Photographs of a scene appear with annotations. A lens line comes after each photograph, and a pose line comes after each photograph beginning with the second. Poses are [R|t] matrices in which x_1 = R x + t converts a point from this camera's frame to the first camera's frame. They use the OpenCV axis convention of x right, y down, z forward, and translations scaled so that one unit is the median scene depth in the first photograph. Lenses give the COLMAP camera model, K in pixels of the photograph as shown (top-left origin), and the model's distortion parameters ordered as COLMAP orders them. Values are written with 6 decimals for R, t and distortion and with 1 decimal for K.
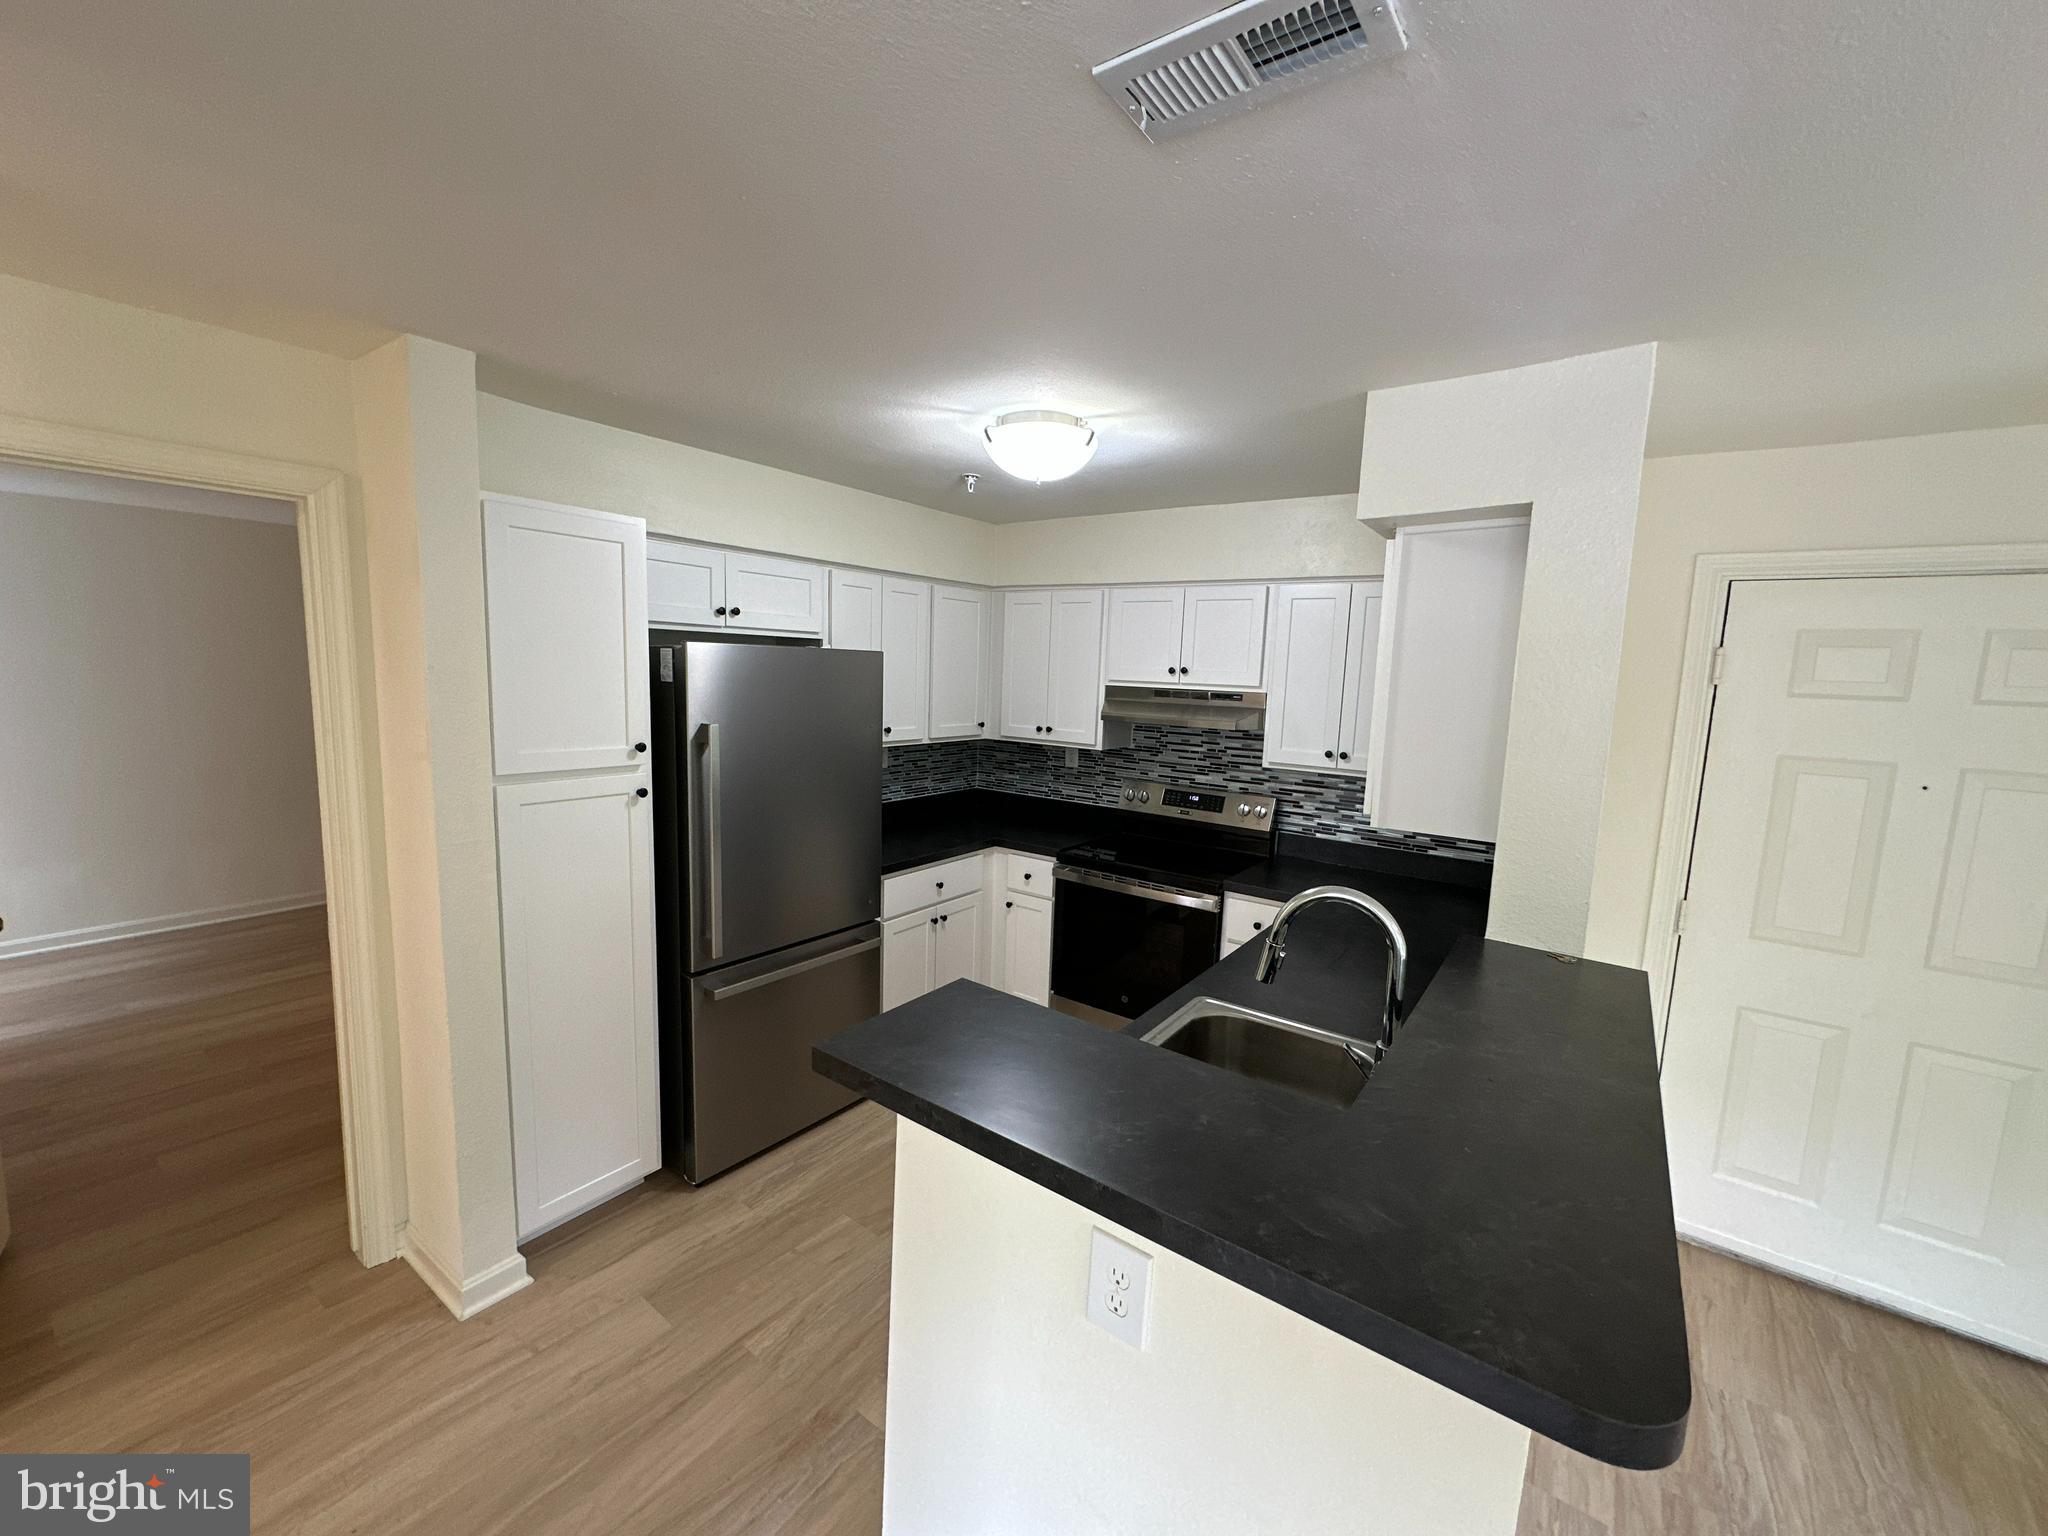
lens RADIAL K [[815.1, 0, 1022.1], [0, 815.1, 768.9], [0, 0, 1]] dist [-0.002475, 0.000742]
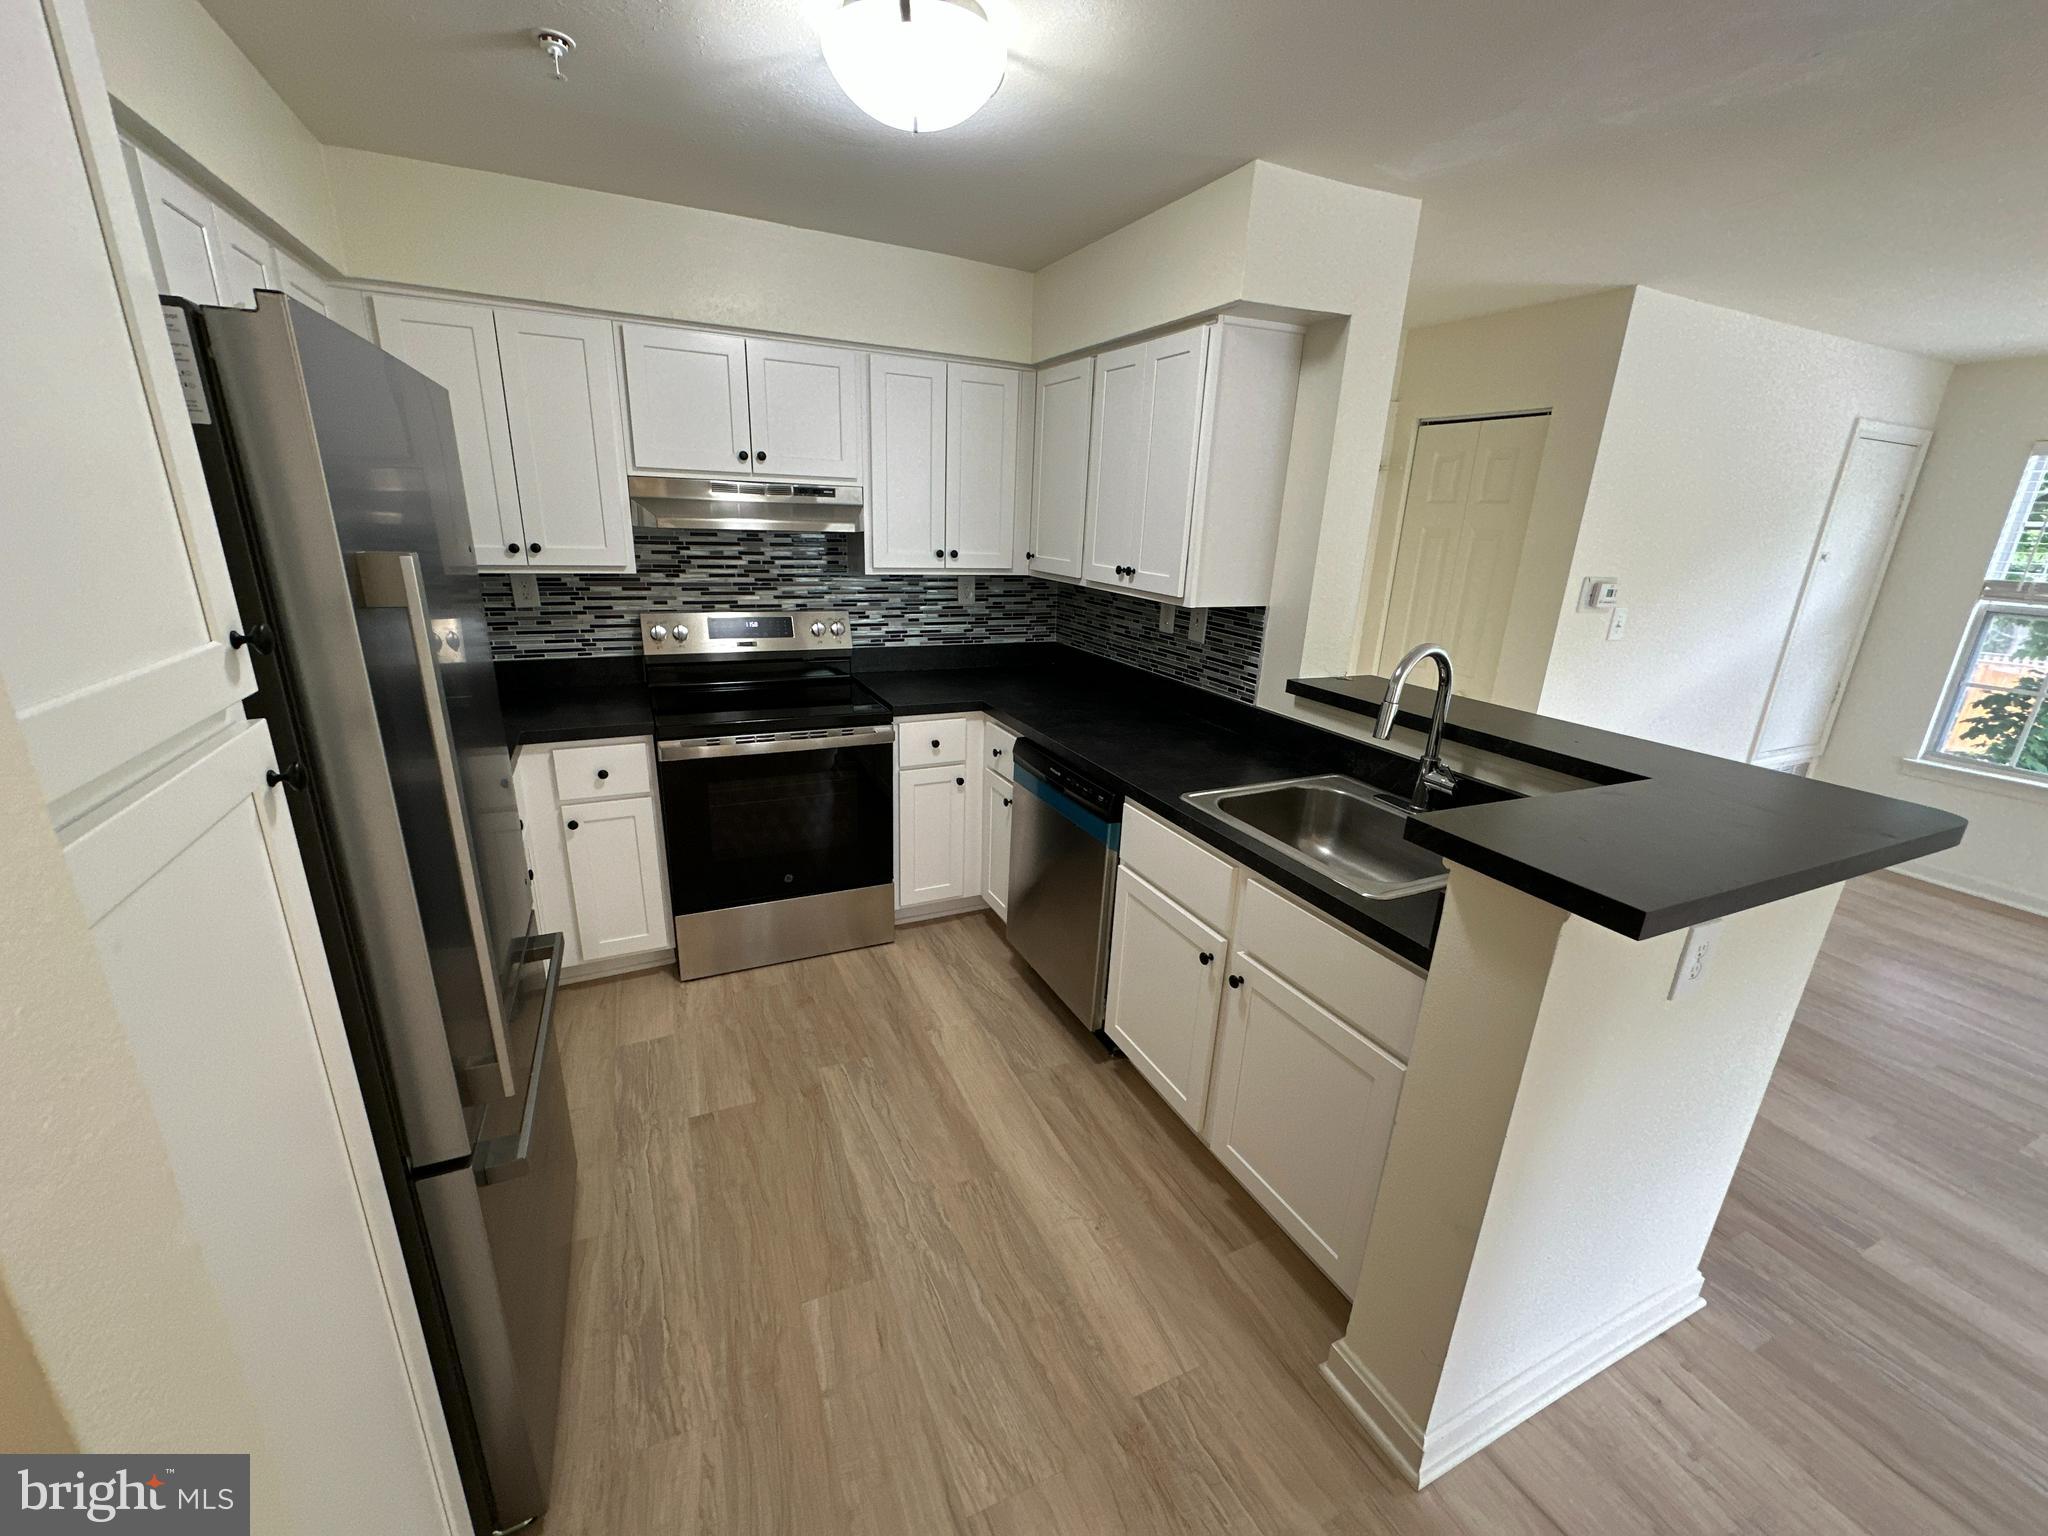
lens RADIAL K [[815.1, 0, 1022.1], [0, 815.1, 768.9], [0, 0, 1]] dist [-0.002475, 0.000742]
pose [[0.477429, -0.280627, 0.832653, -0.399389], [0.088581, 0.958172, 0.272140, -0.024771], [-0.874194, -0.056170, 0.482317, 0.389292]]
